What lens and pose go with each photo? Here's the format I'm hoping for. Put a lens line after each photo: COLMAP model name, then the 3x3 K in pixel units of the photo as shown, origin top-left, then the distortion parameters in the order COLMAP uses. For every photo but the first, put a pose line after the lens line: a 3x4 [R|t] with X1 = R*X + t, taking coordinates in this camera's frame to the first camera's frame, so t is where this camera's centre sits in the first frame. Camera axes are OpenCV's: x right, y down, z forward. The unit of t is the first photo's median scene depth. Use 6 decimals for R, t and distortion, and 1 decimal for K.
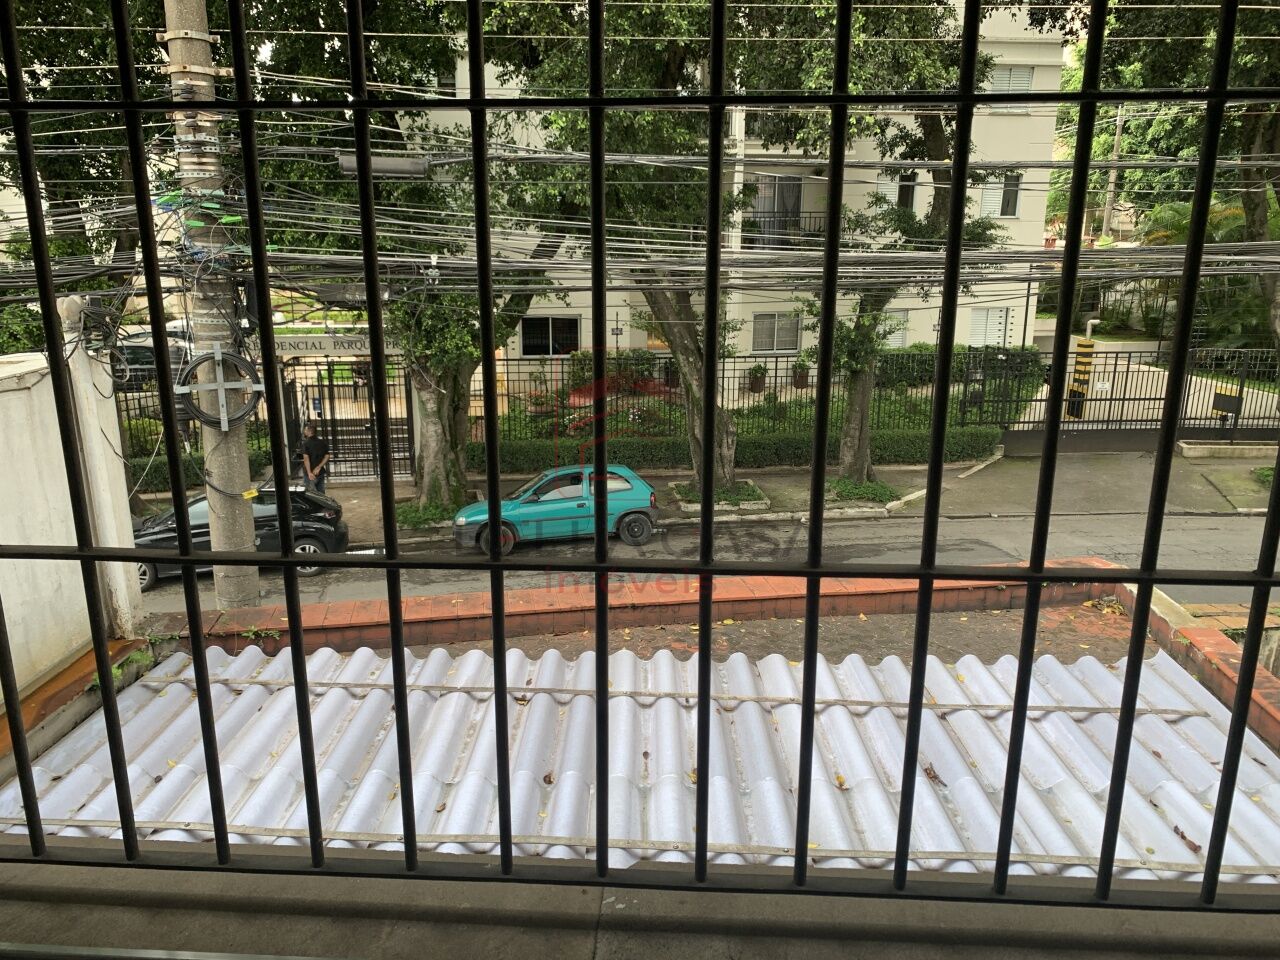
lens RADIAL K [[980.8, 0, 626.5], [0, 980.8, 483.1], [0, 0, 1]] dist [0.029407, -0.029935]
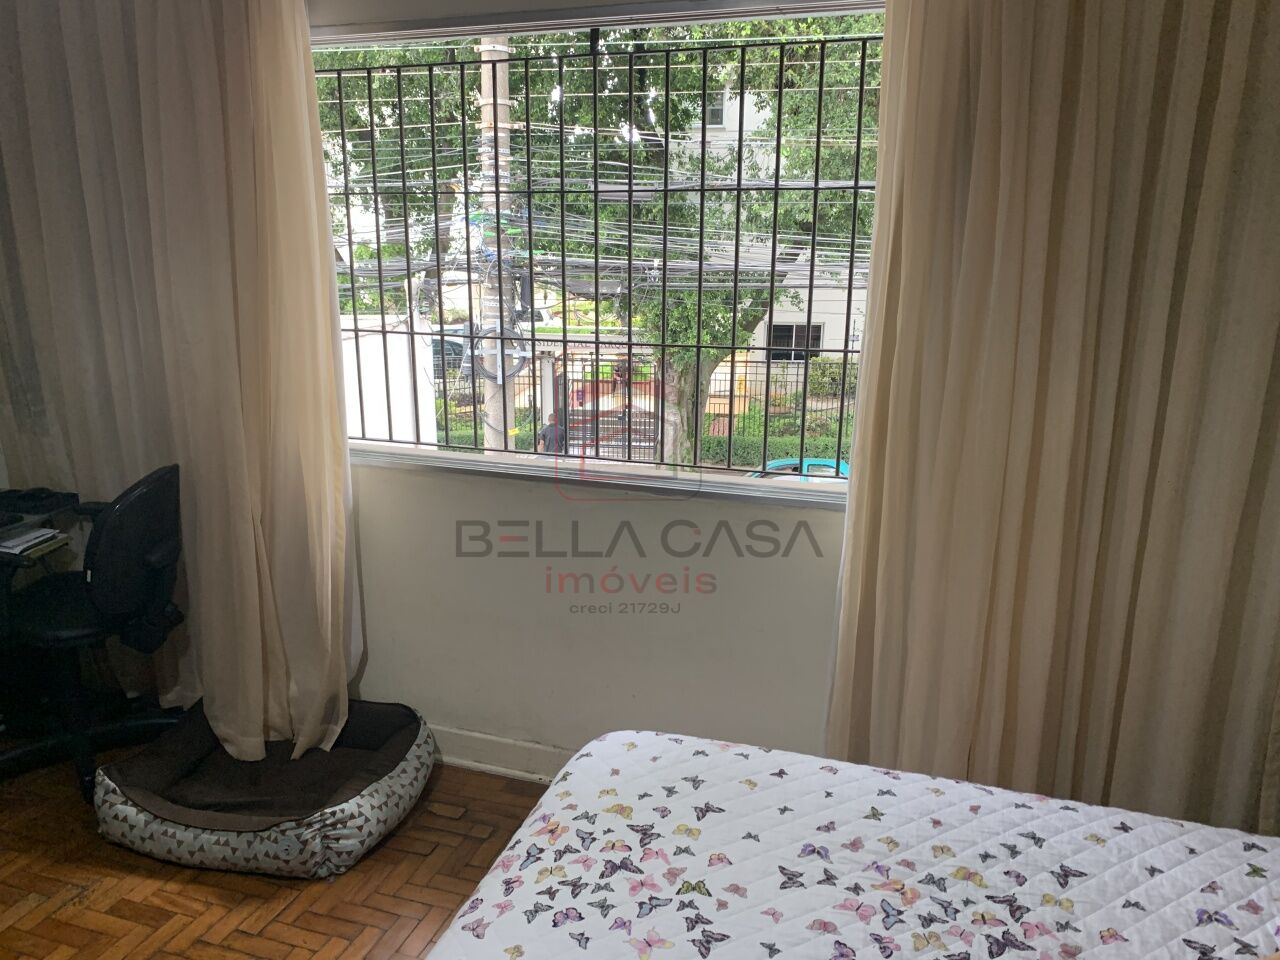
lens RADIAL K [[980.8, 0, 624.5], [0, 980.8, 495.6], [0, 0, 1]] dist [0.029407, -0.029935]
pose [[0.962948, 0.073557, -0.259462, 0.053437], [-0.074147, 0.997219, 0.007527, 0.032365], [0.259294, 0.011990, 0.965724, -0.115767]]
